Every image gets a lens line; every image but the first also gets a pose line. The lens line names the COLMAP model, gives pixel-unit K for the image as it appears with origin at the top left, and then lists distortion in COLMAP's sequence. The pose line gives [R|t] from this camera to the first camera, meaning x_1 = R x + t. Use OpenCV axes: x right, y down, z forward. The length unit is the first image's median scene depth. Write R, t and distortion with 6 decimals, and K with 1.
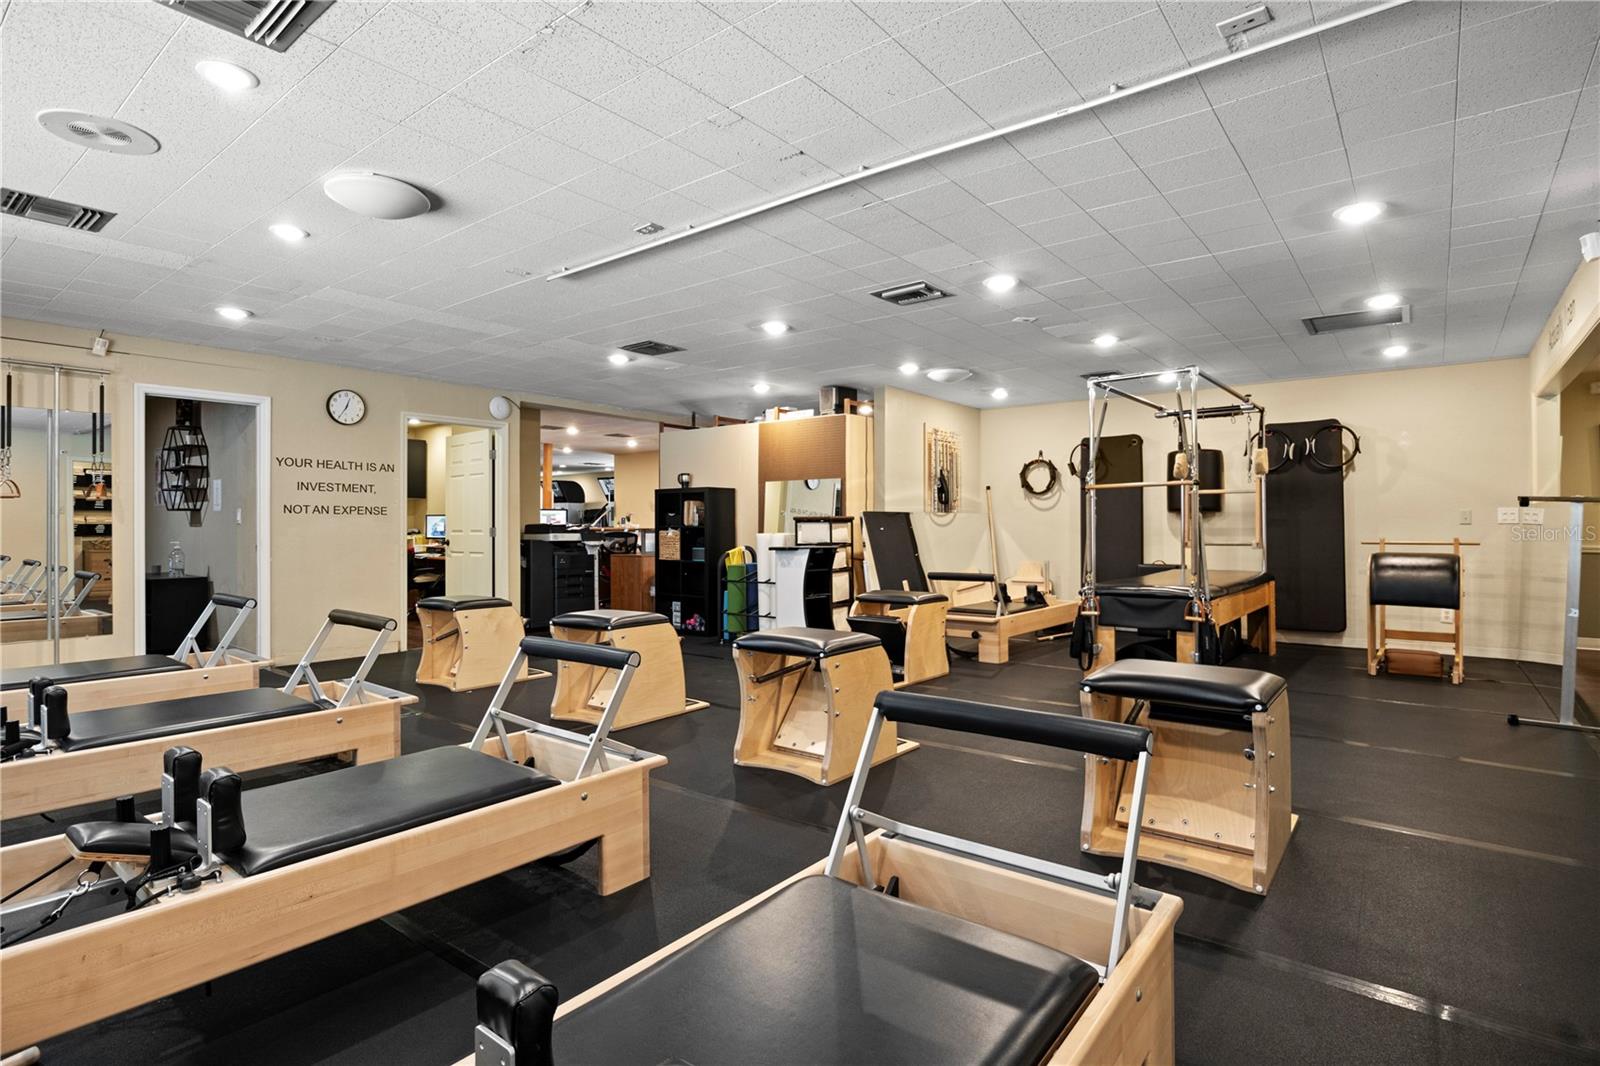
lens RADIAL K [[804.4, 0, 822.6], [0, 804.4, 522.3], [0, 0, 1]] dist [-0.013749, 0.003152]
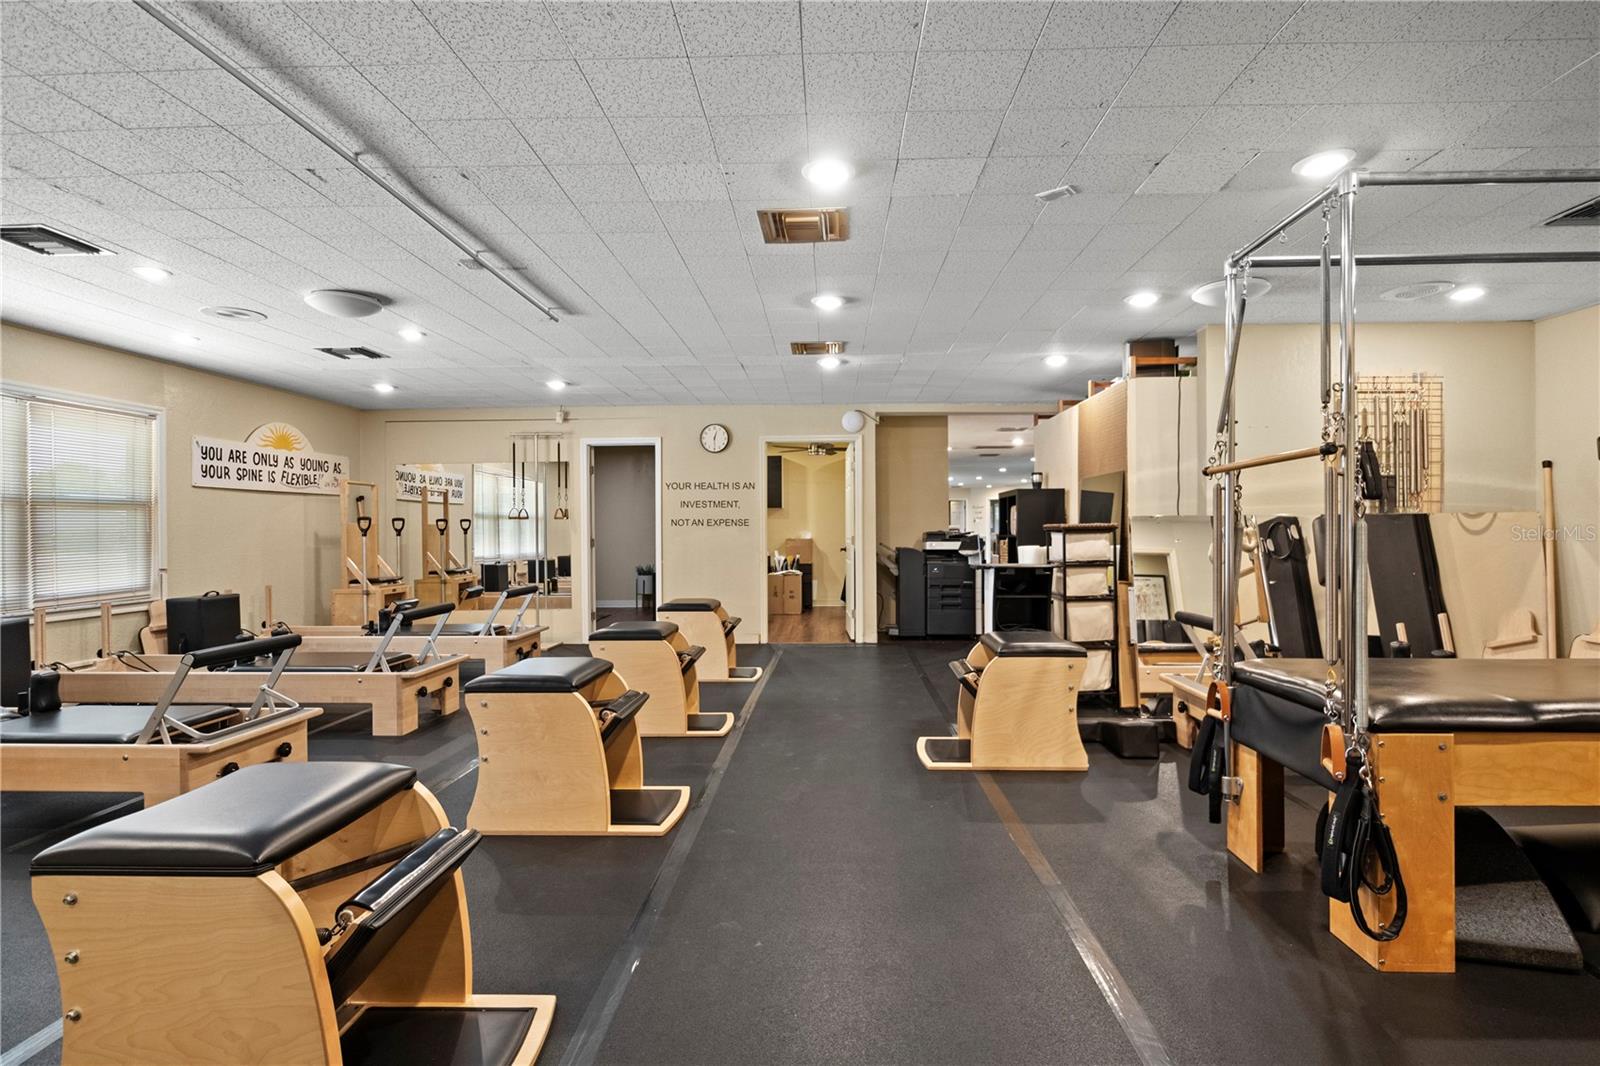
lens RADIAL K [[804.4, 0, 809.8], [0, 804.4, 531.0], [0, 0, 1]] dist [-0.013749, 0.003152]
pose [[0.579191, -0.002299, -0.815188, 0.476146], [0.008070, 0.999963, 0.002914, -0.004416], [0.815152, -0.008267, 0.579189, 0.391705]]
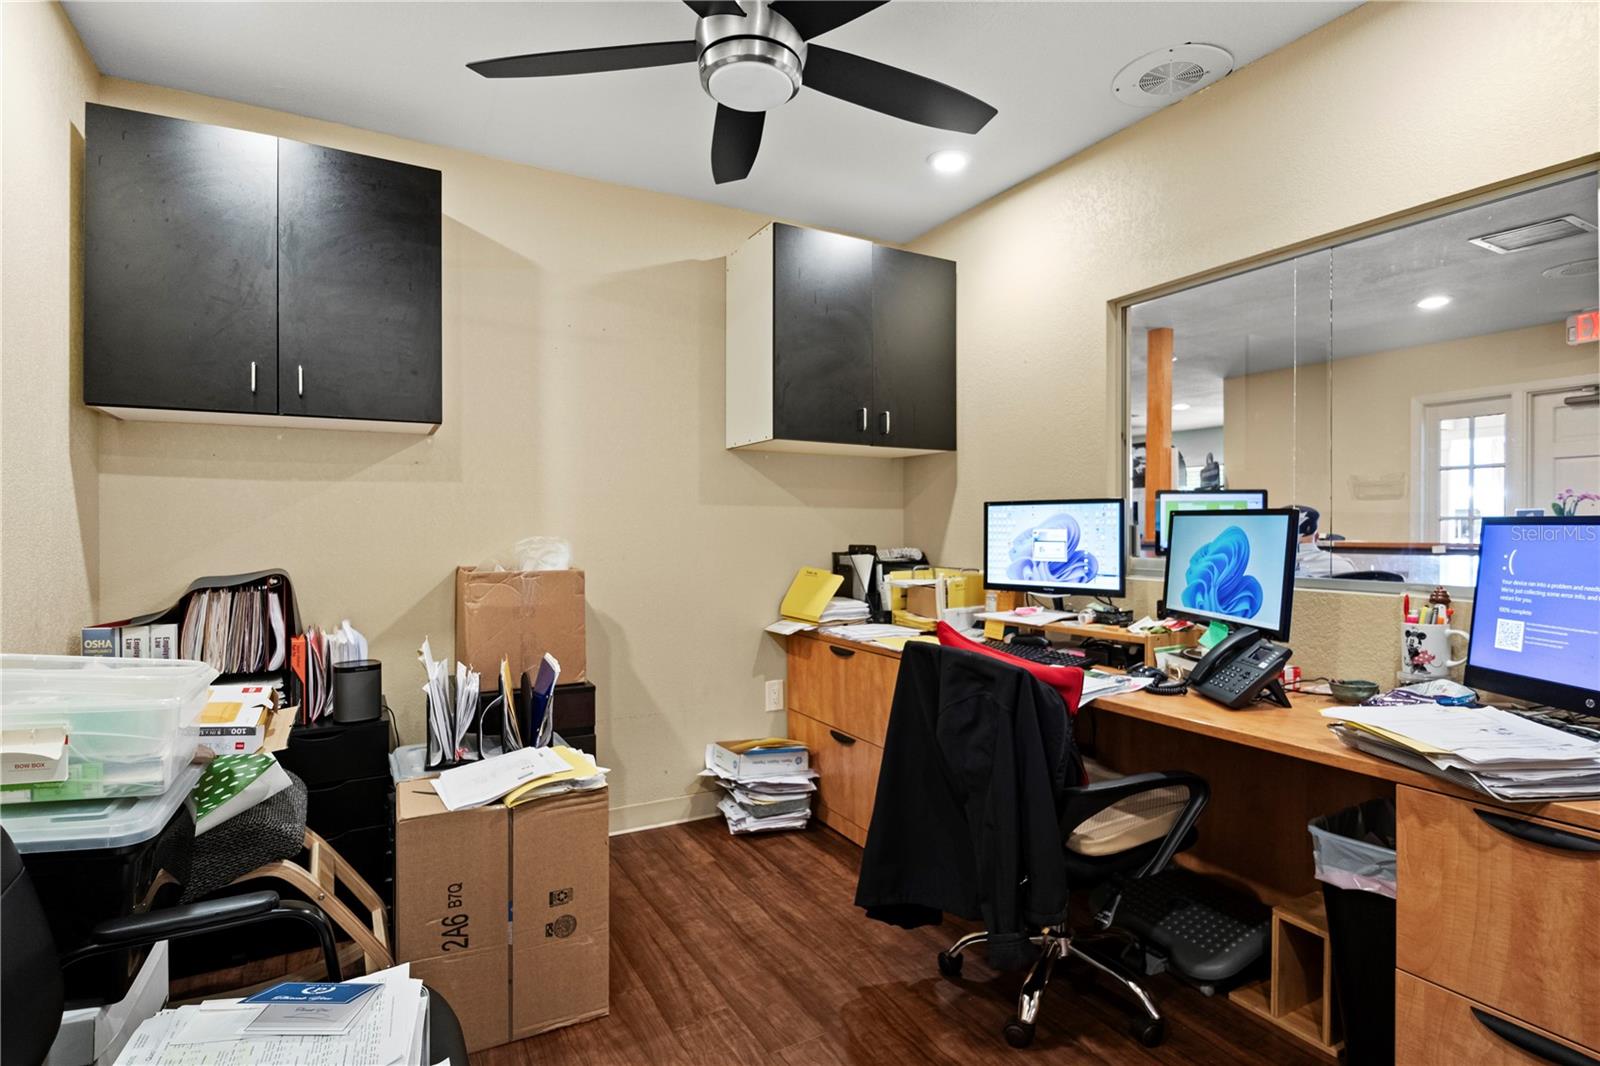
lens RADIAL K [[804.4, 0, 798.1], [0, 804.4, 529.2], [0, 0, 1]] dist [-0.013749, 0.003152]
pose [[0.919015, 0.000032, -0.394222, -0.640086], [0.000167, 1.000000, 0.000471, -0.003402], [0.394222, -0.000499, 0.919015, 1.054055]]
